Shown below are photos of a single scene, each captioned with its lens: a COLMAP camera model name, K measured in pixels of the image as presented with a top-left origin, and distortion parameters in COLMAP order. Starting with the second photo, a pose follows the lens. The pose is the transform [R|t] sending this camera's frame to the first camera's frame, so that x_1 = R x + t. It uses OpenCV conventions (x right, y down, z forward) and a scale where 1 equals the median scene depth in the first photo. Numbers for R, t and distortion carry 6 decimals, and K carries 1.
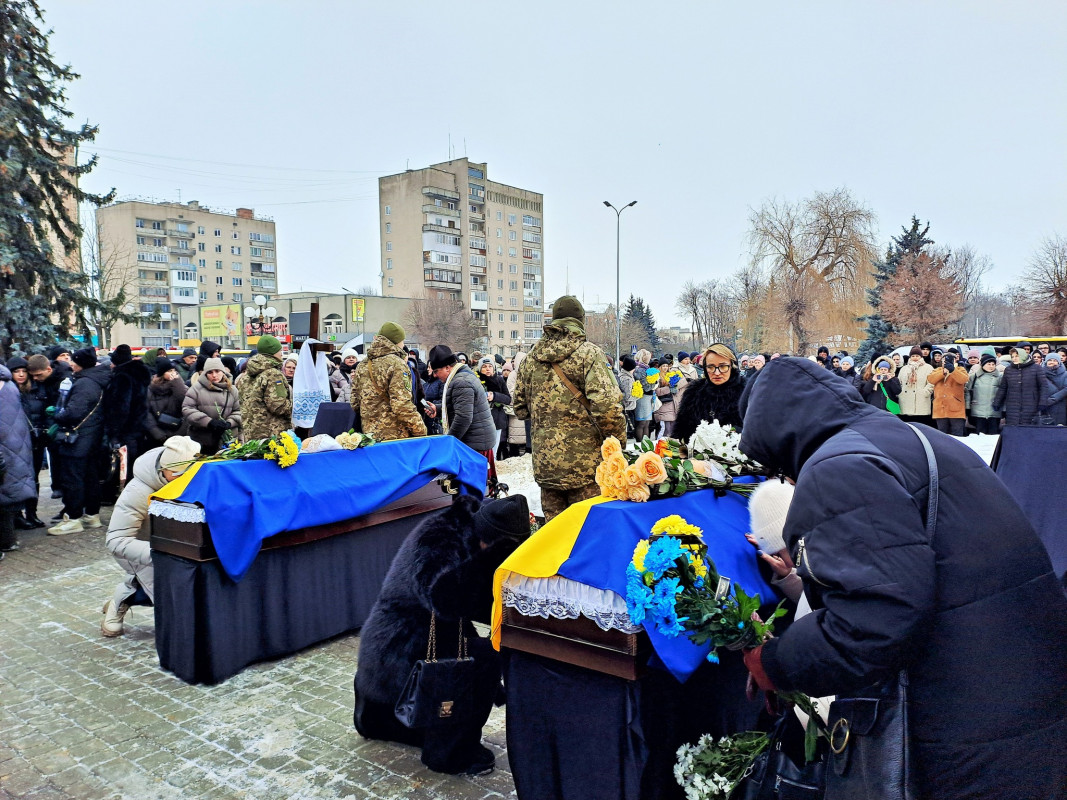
lens RADIAL K [[792.2, 0, 533.5], [0, 792.2, 400.0], [0, 0, 1]] dist [0.070777, -0.064317]
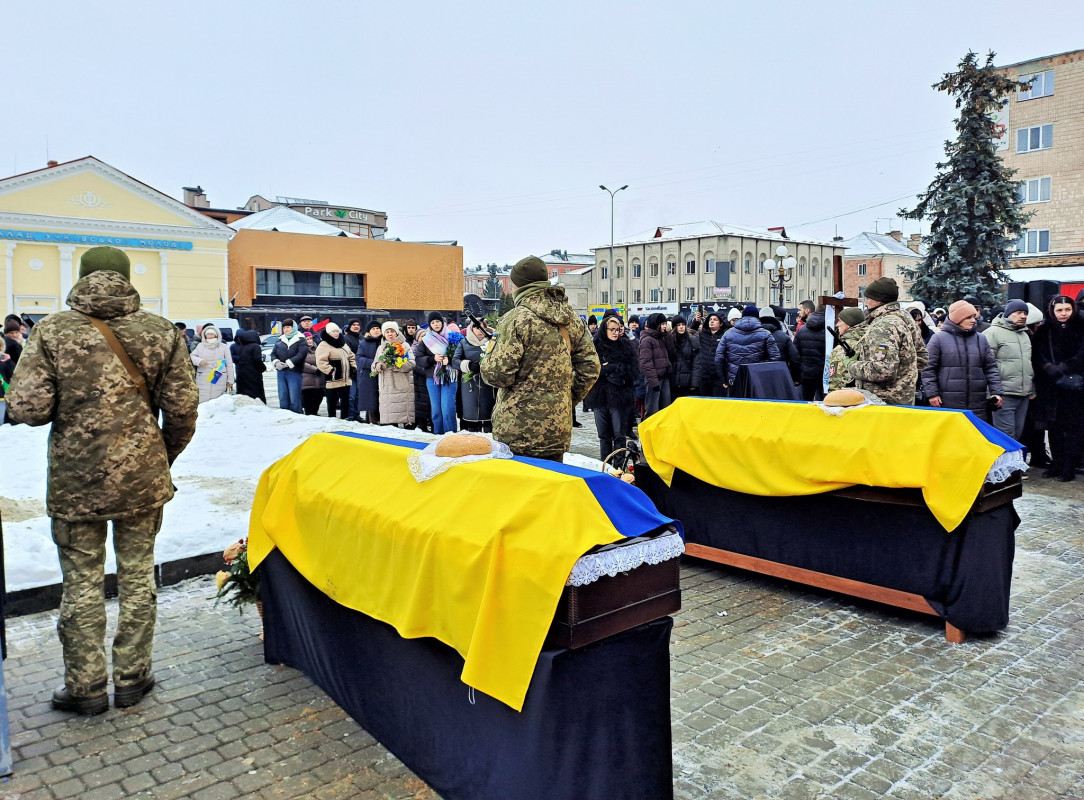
lens RADIAL K [[871.6, 0, 542.0], [0, 871.6, 400.0], [0, 0, 1]] dist [-0.001573, -0.001439]
pose [[0.199767, -0.091078, 0.975601, -0.902640], [0.068469, 0.994534, 0.078826, -0.029193], [-0.977448, 0.051052, 0.204911, 0.776616]]
